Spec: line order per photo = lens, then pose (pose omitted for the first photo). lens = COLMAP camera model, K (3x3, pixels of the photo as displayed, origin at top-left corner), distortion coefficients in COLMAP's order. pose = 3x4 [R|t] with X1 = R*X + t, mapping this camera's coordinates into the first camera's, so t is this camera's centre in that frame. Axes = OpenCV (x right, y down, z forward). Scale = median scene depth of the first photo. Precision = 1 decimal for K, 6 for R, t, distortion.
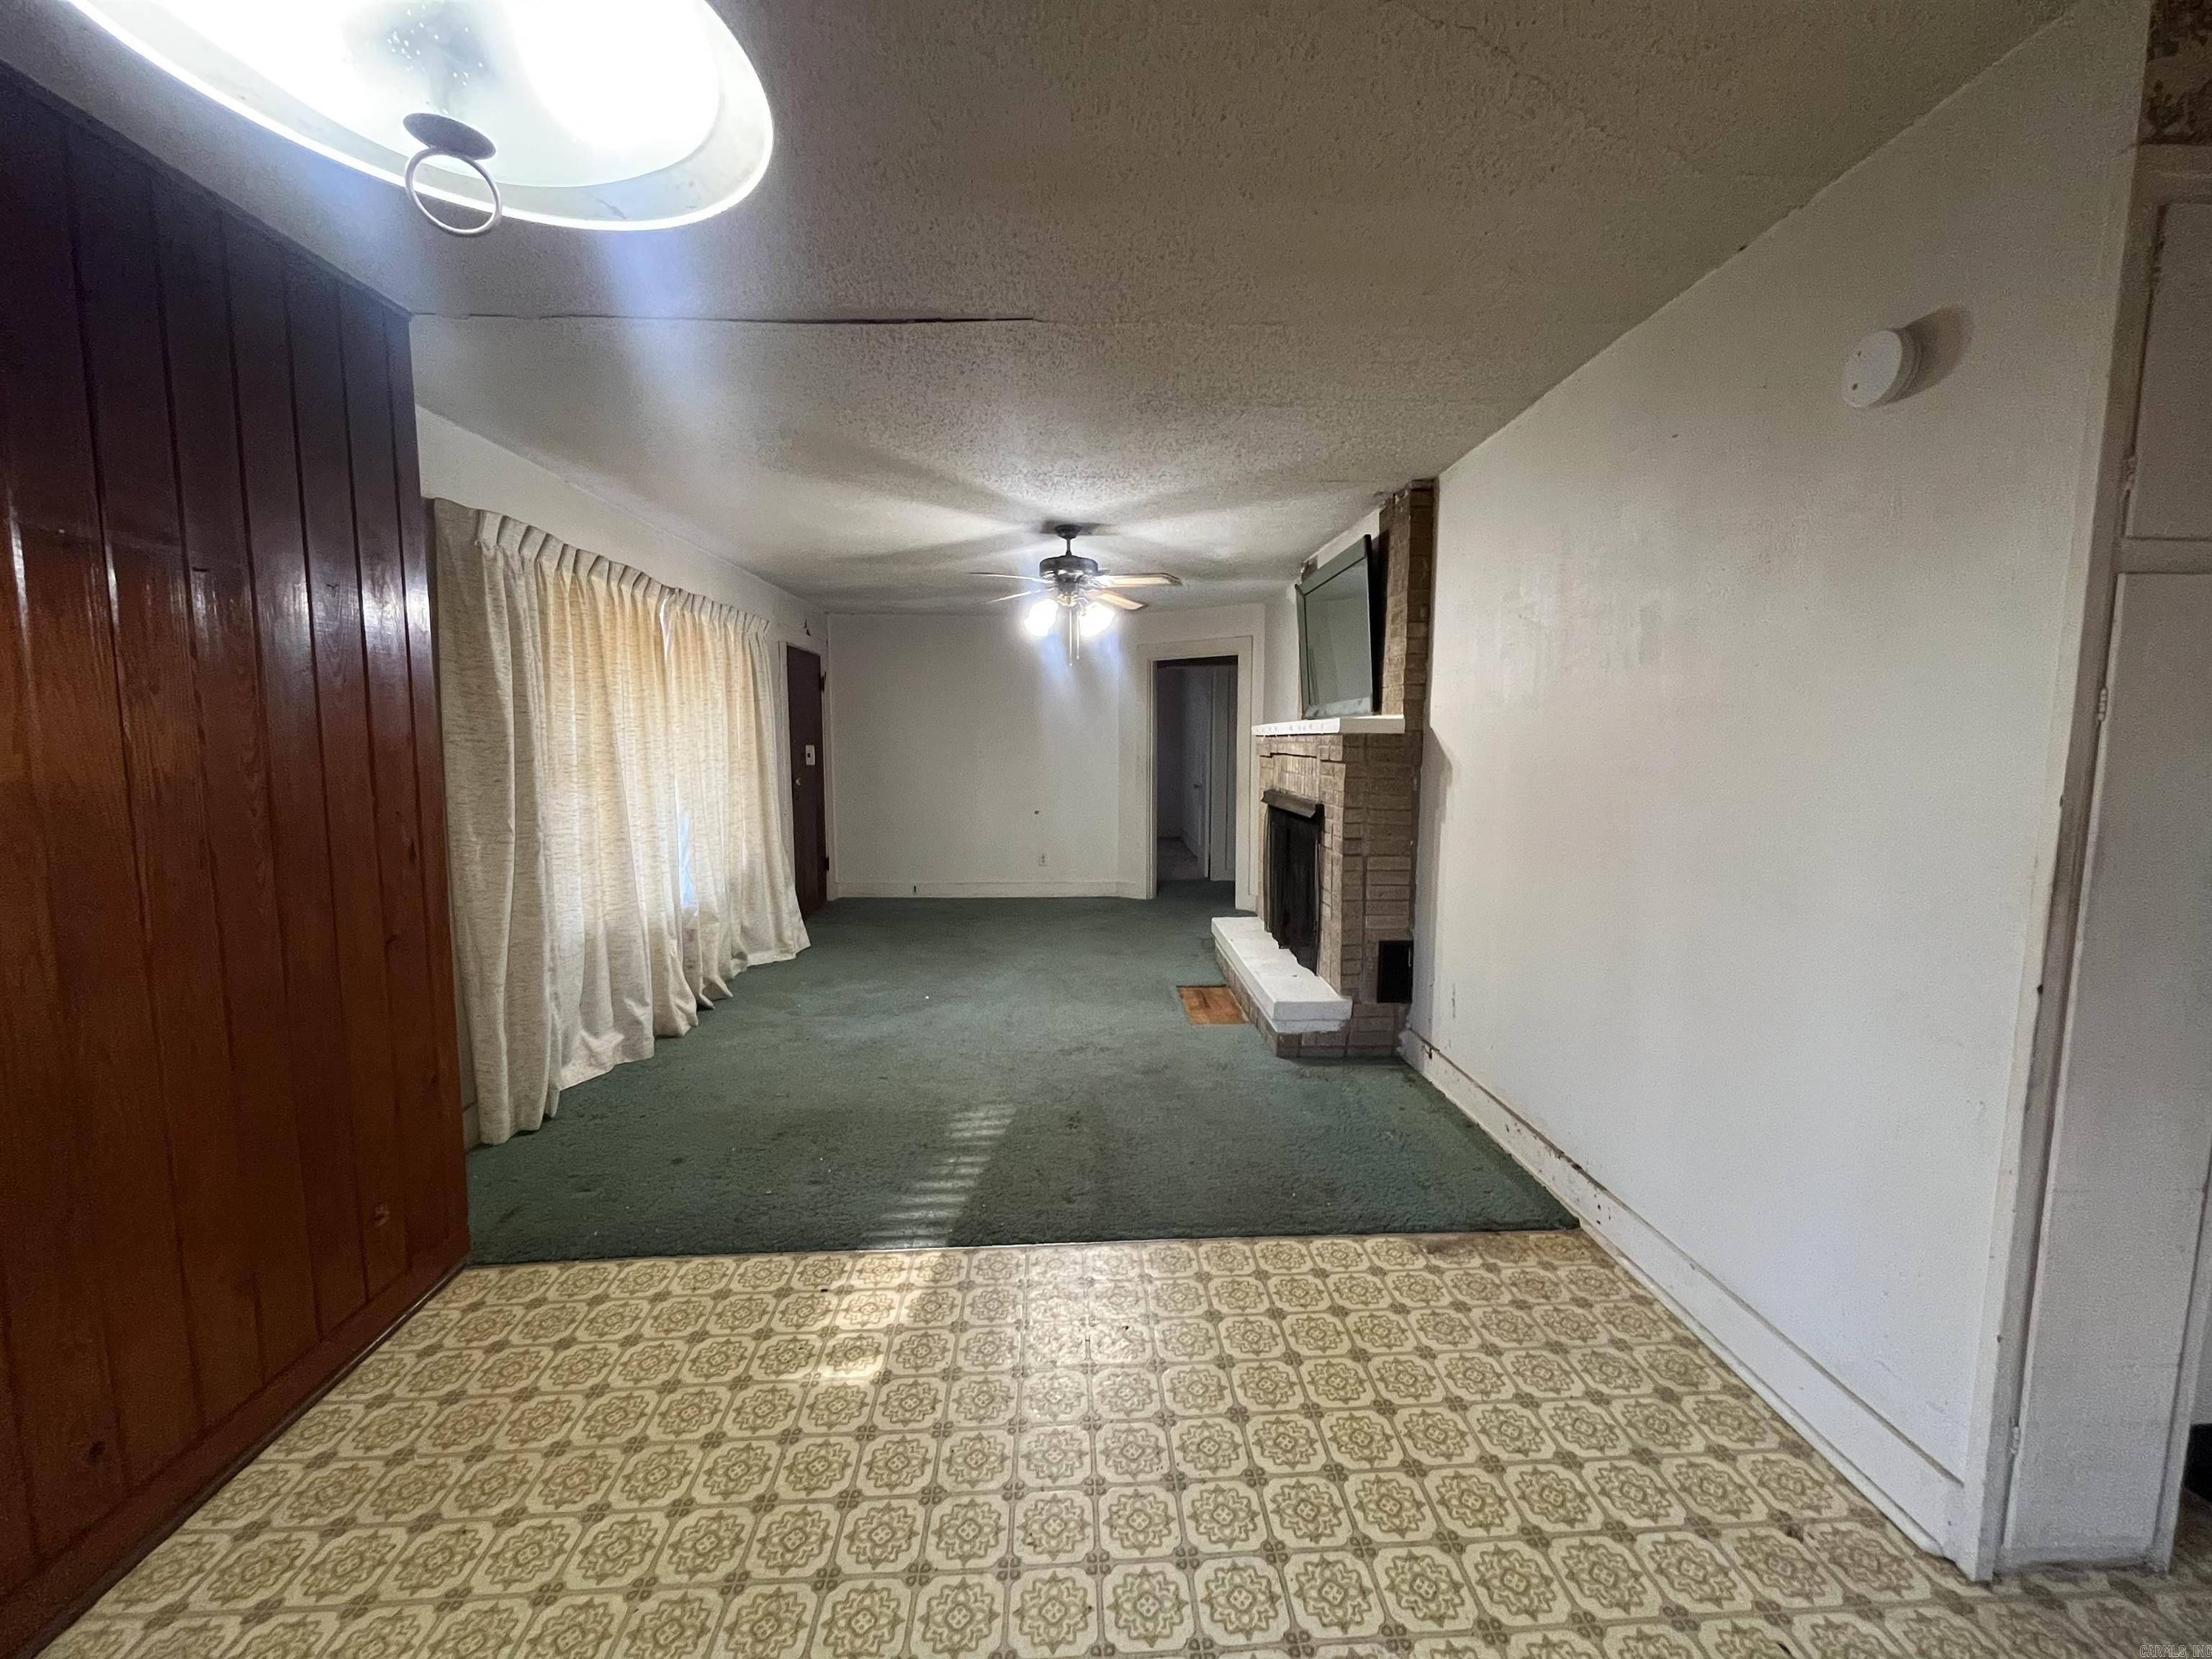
lens RADIAL K [[889.5, 0, 1101.7], [0, 889.5, 828.3], [0, 0, 1]] dist [-0.002994, -0.000221]
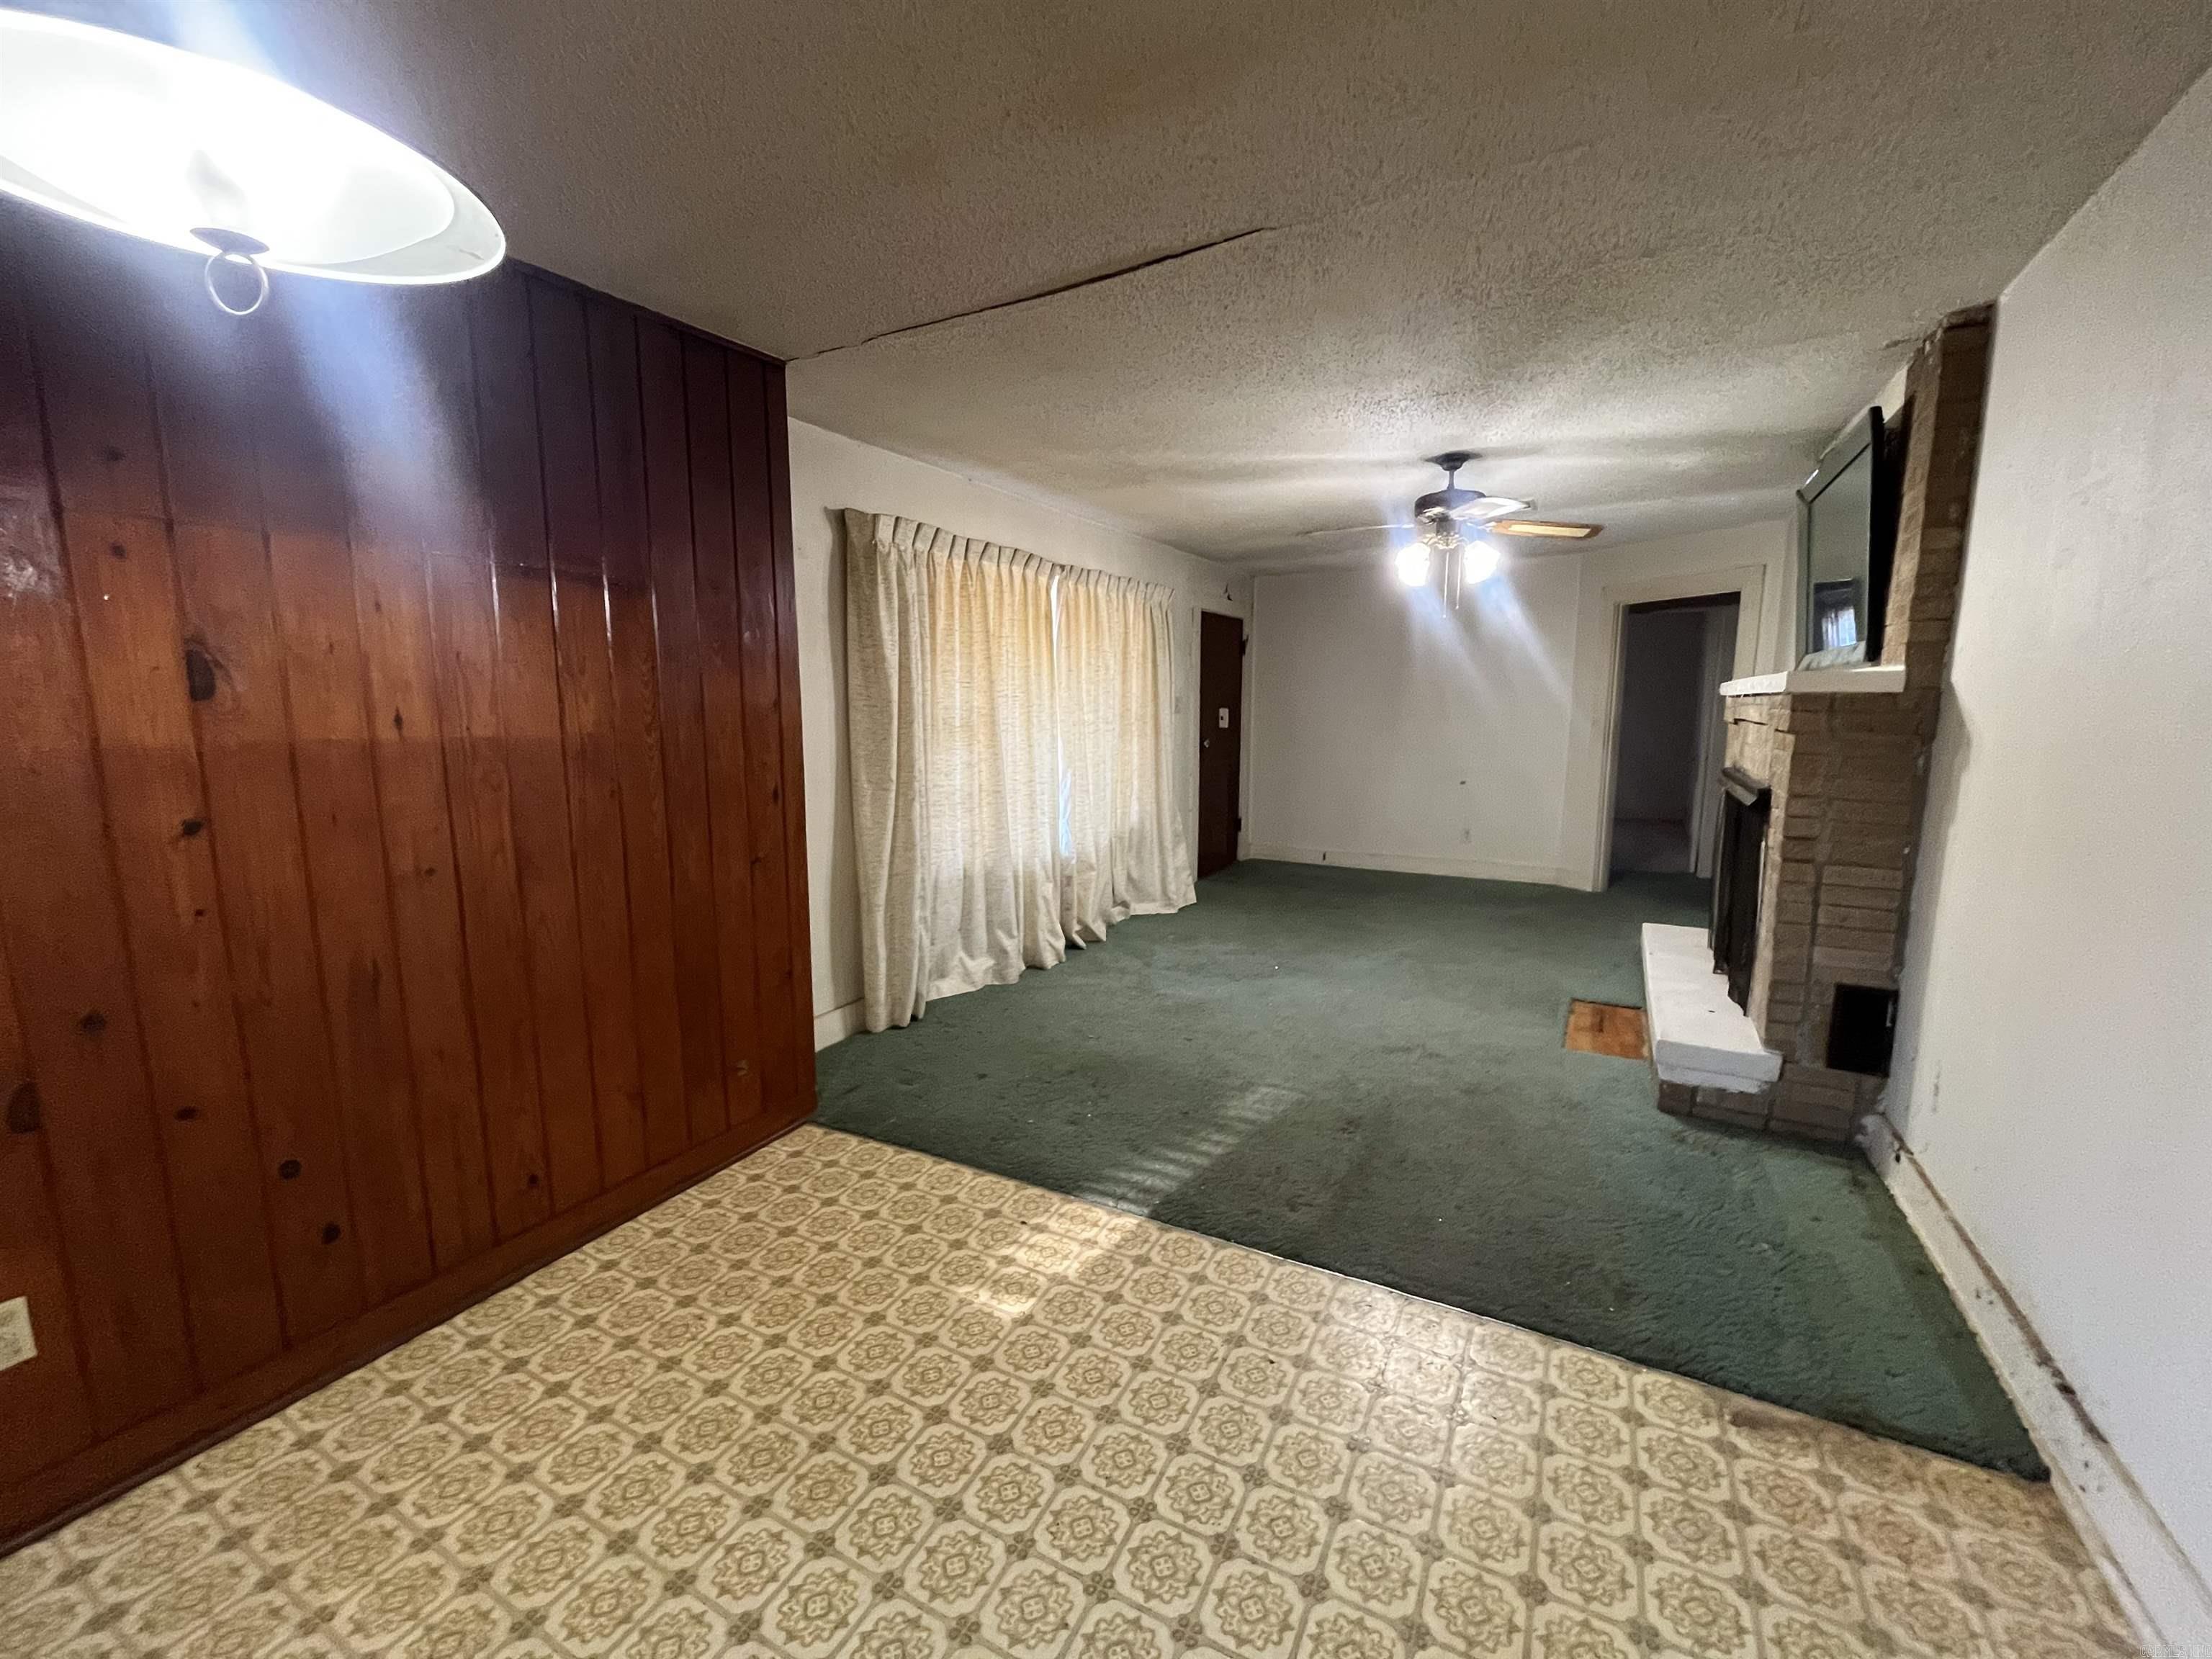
lens RADIAL K [[889.5, 0, 1104.2], [0, 889.5, 829.0], [0, 0, 1]] dist [-0.002994, -0.000221]
pose [[0.854472, 0.069615, -0.514812, 0.265376], [-0.047343, 0.997292, 0.056280, -0.016040], [0.517336, -0.023717, 0.855454, 0.134384]]
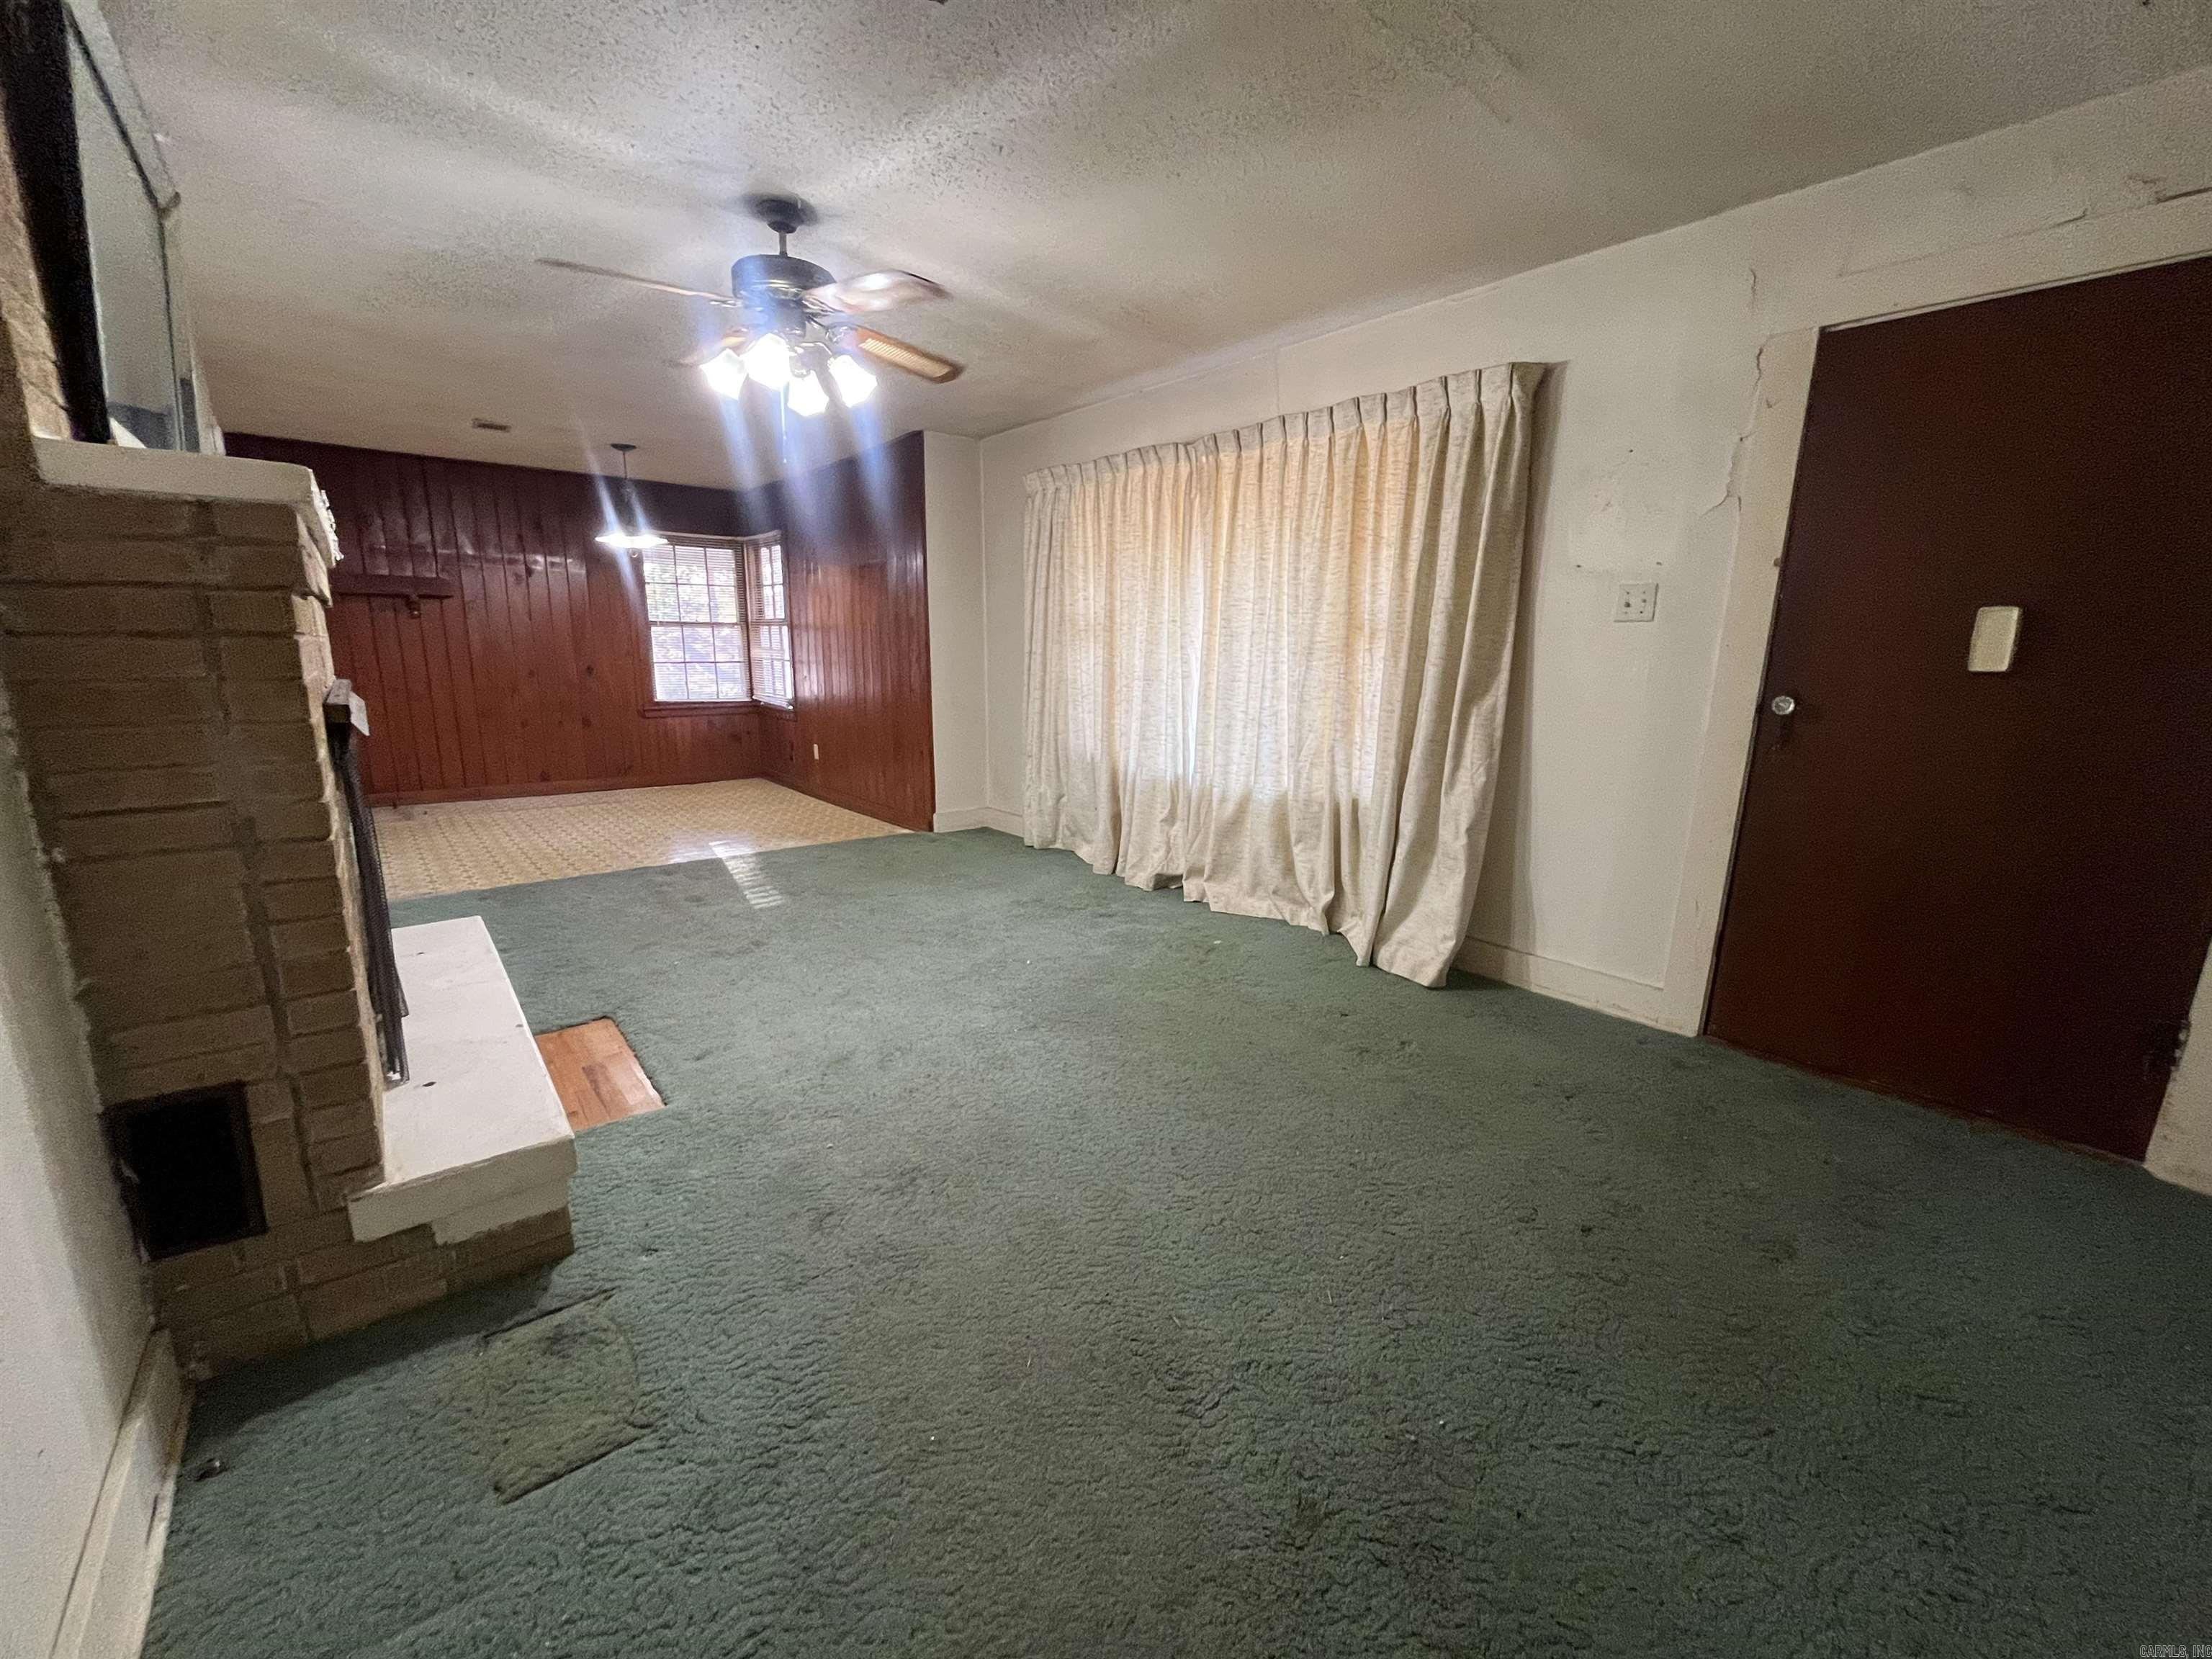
lens RADIAL K [[889.5, 0, 1107.4], [0, 889.5, 834.6], [0, 0, 1]] dist [-0.002994, -0.000221]
pose [[-0.791135, 0.113893, -0.600945, 0.346769], [-0.078112, 0.955651, 0.283952, -0.234221], [0.606634, 0.271585, -0.747152, 3.056977]]
